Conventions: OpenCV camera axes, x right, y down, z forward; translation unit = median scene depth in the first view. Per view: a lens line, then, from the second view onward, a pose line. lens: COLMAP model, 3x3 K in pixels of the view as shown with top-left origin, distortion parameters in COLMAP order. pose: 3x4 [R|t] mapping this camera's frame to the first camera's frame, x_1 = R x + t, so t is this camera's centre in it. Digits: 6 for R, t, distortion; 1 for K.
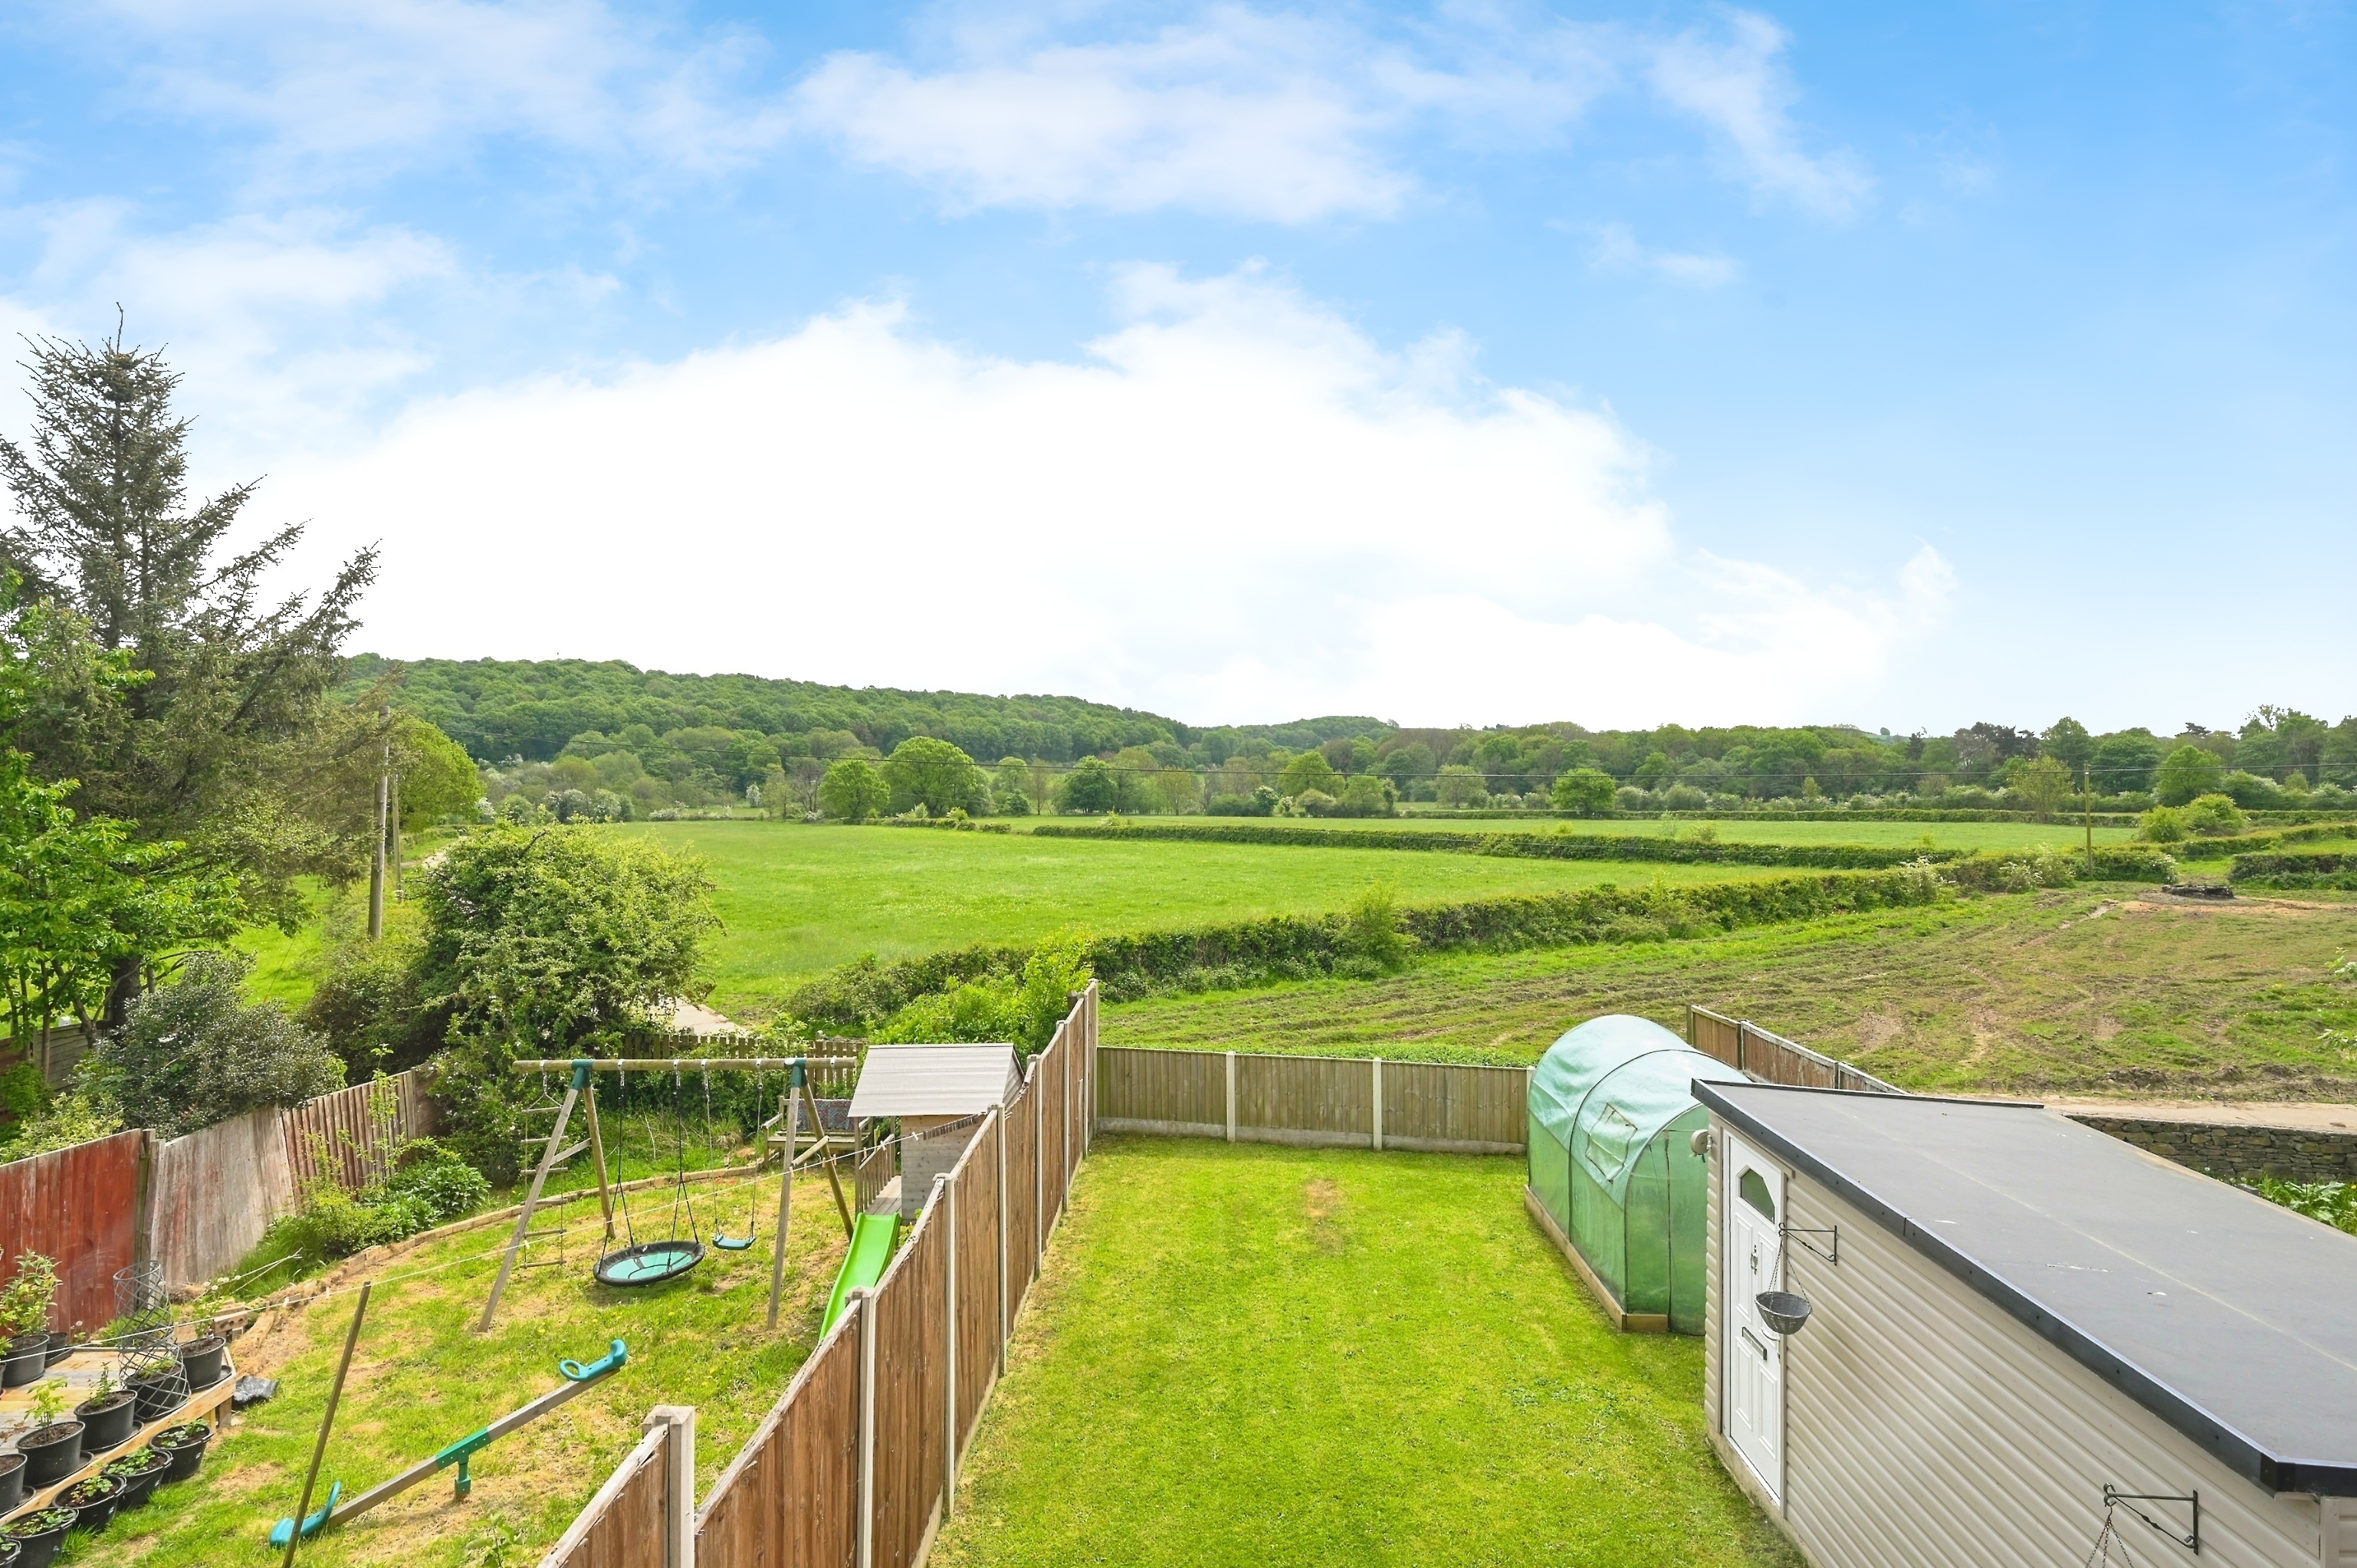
lens RADIAL K [[1214.4, 0, 1189.2], [0, 1214.4, 759.7], [0, 0, 1]] dist [-0.001646, 0.000740]
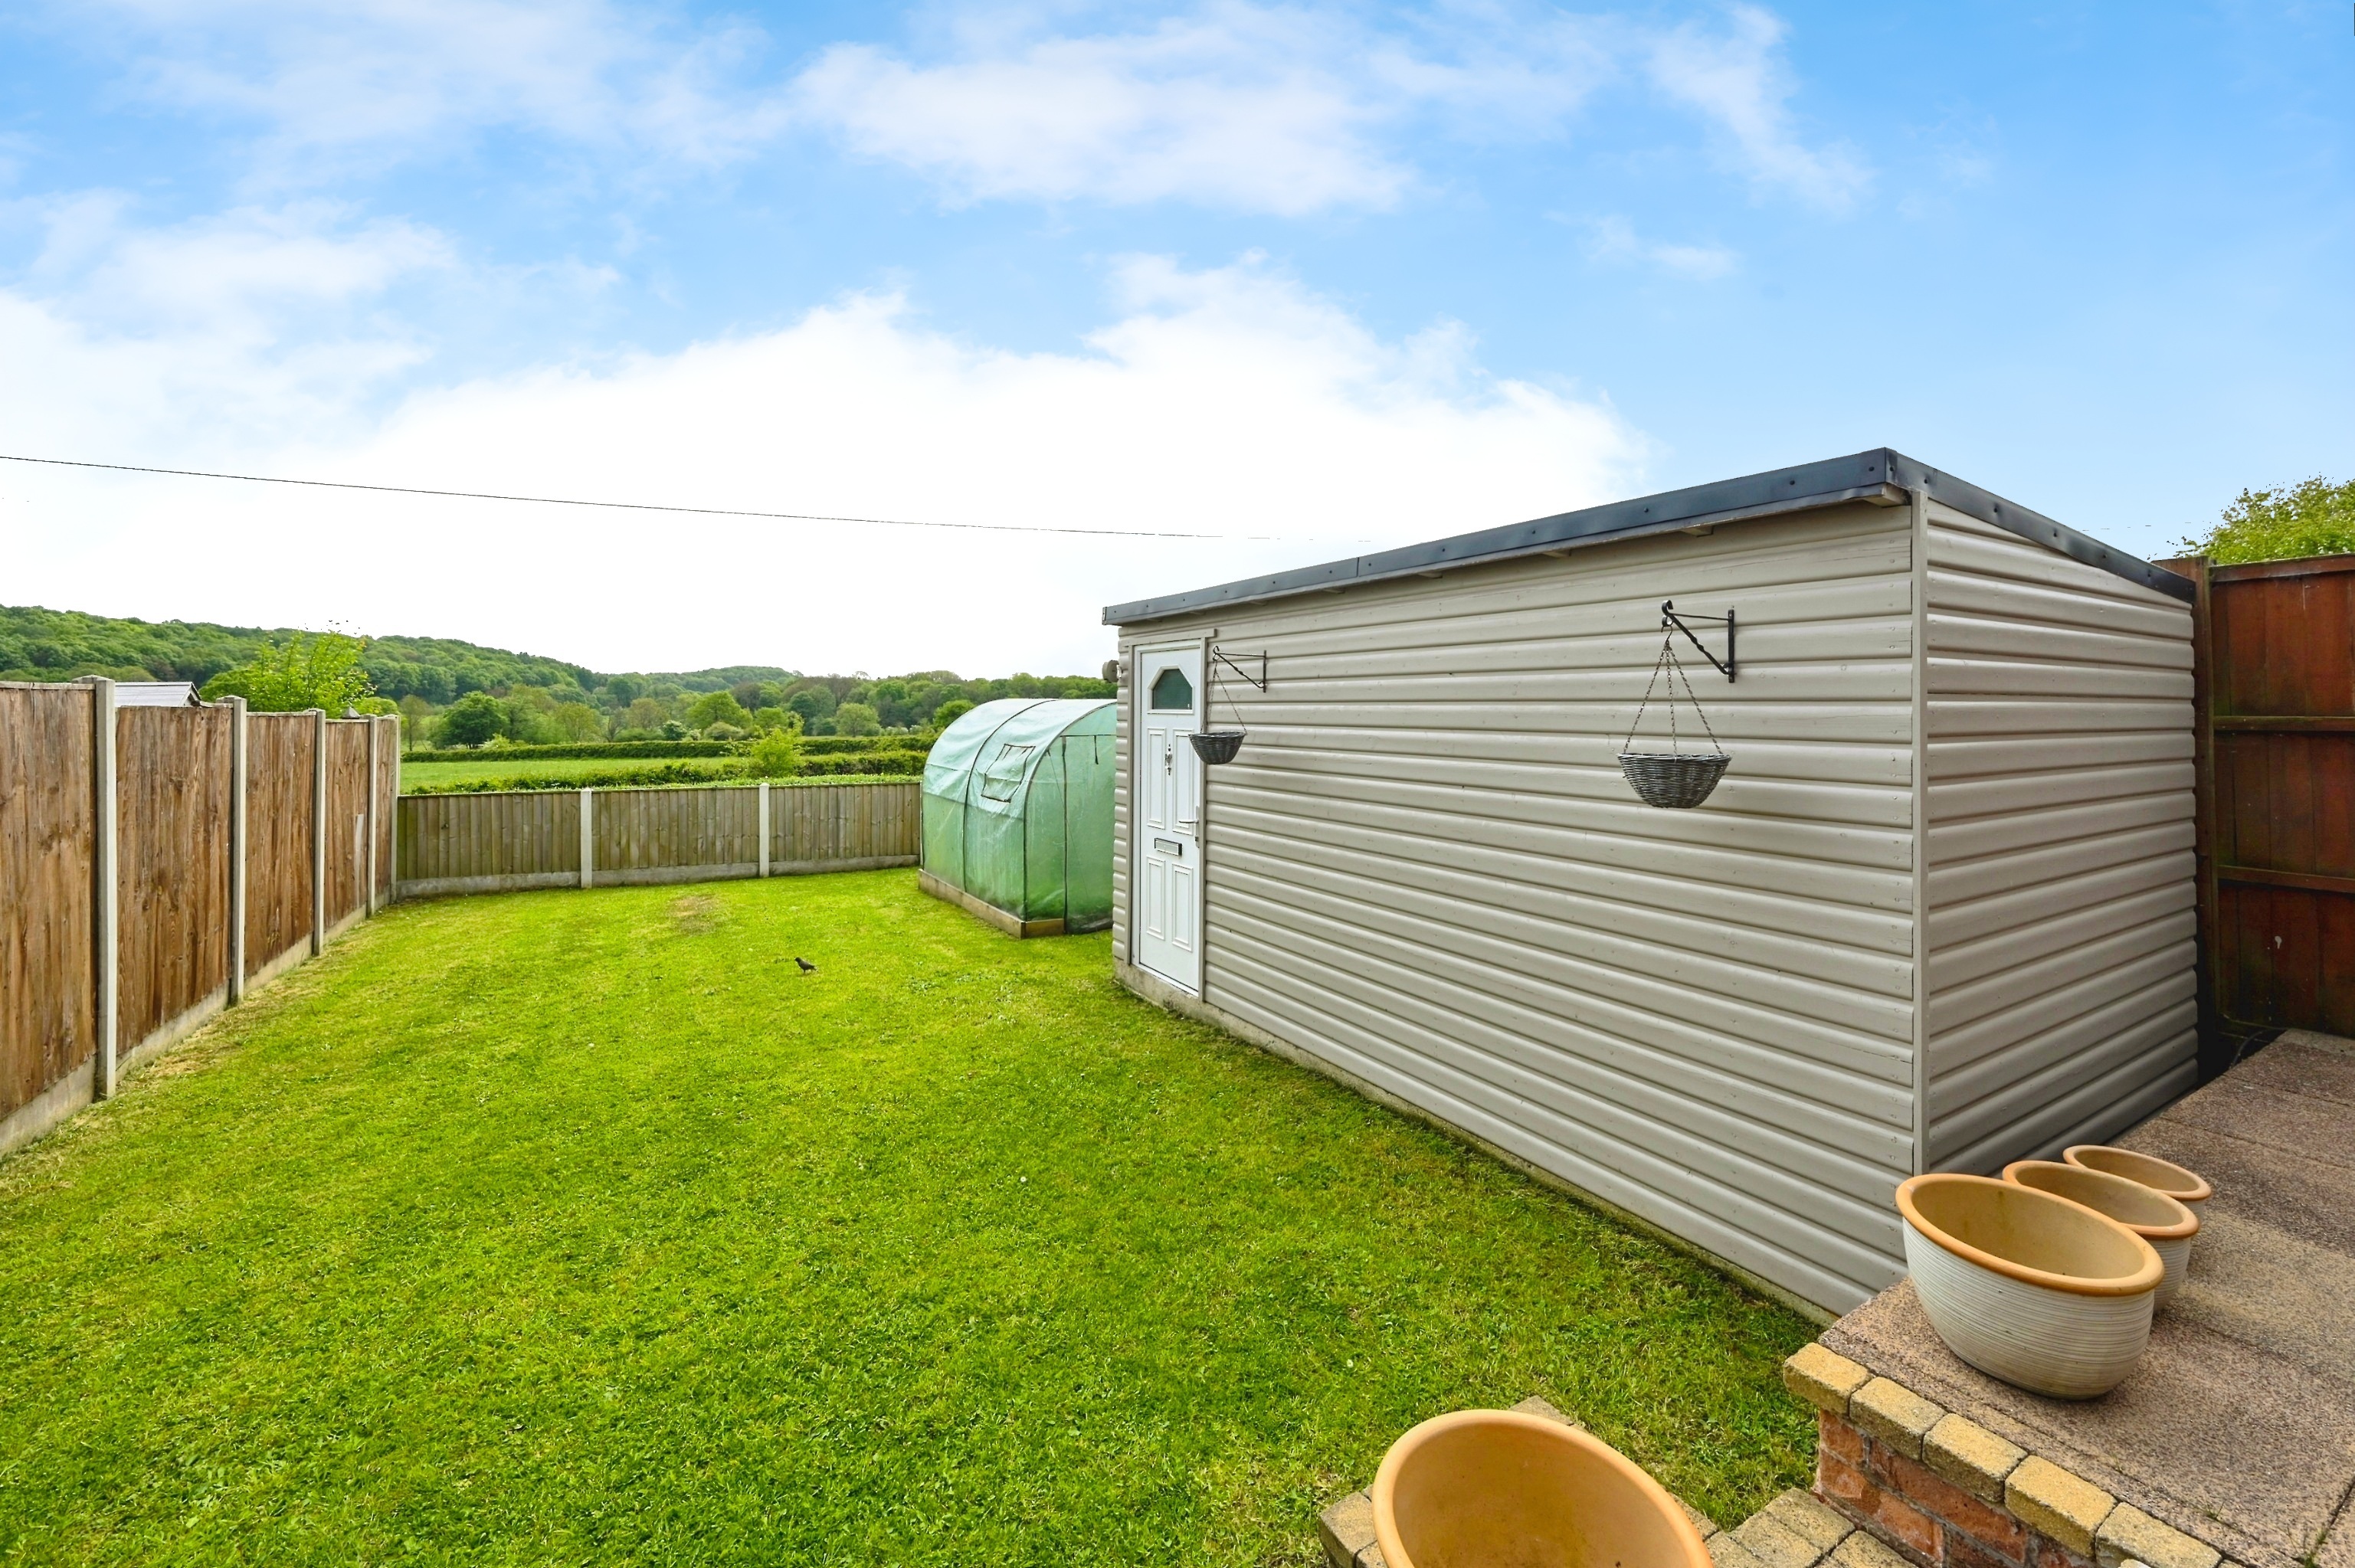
lens RADIAL K [[969.0, 0, 1188.5], [0, 969.0, 726.0], [0, 0, 1]] dist [-0.000023, 0.000109]
pose [[0.853071, 0.000509, 0.521794, 0.039419], [-0.006868, 0.999924, 0.010253, 0.181387], [-0.521749, -0.012331, 0.853010, 0.164548]]
